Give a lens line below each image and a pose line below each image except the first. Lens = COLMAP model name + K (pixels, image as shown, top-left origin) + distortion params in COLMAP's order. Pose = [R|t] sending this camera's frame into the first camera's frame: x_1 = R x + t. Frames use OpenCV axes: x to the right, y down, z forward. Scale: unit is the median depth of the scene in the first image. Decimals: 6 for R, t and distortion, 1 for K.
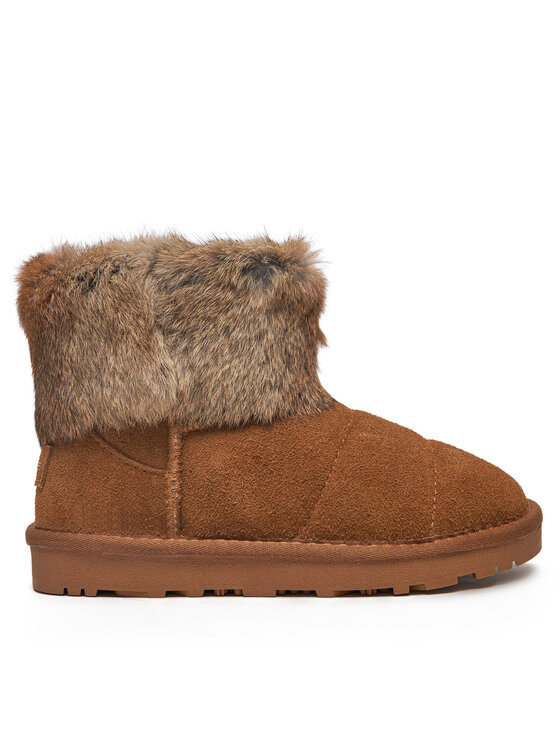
lens RADIAL K [[748.0, 0, 280.7], [0, 748.0, 374.8], [0, 0, 1]] dist [-0.062270, -0.004814]
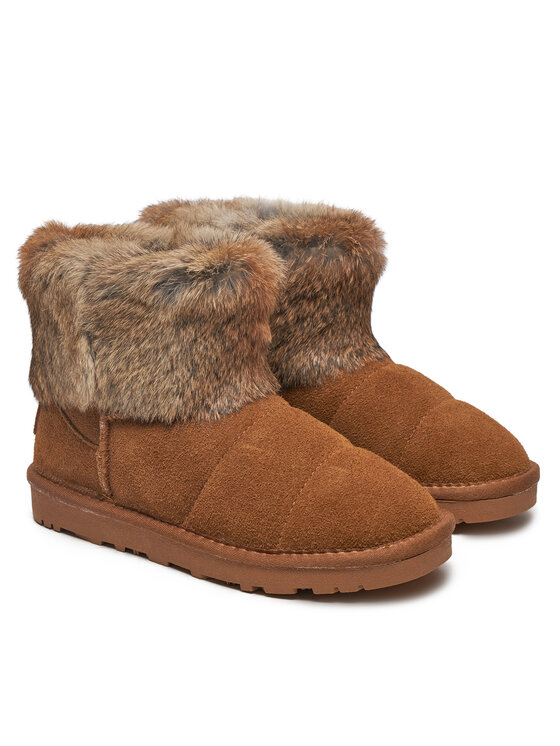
lens RADIAL K [[1471.5, 0, 279.9], [0, 1471.5, 372.1], [0, 0, 1]] dist [-0.112002, 0.000000]
pose [[0.841588, 0.156714, -0.516886, 1.280805], [0.004611, 0.954863, 0.297012, -0.681178], [0.540101, -0.252345, 0.802878, -0.694677]]
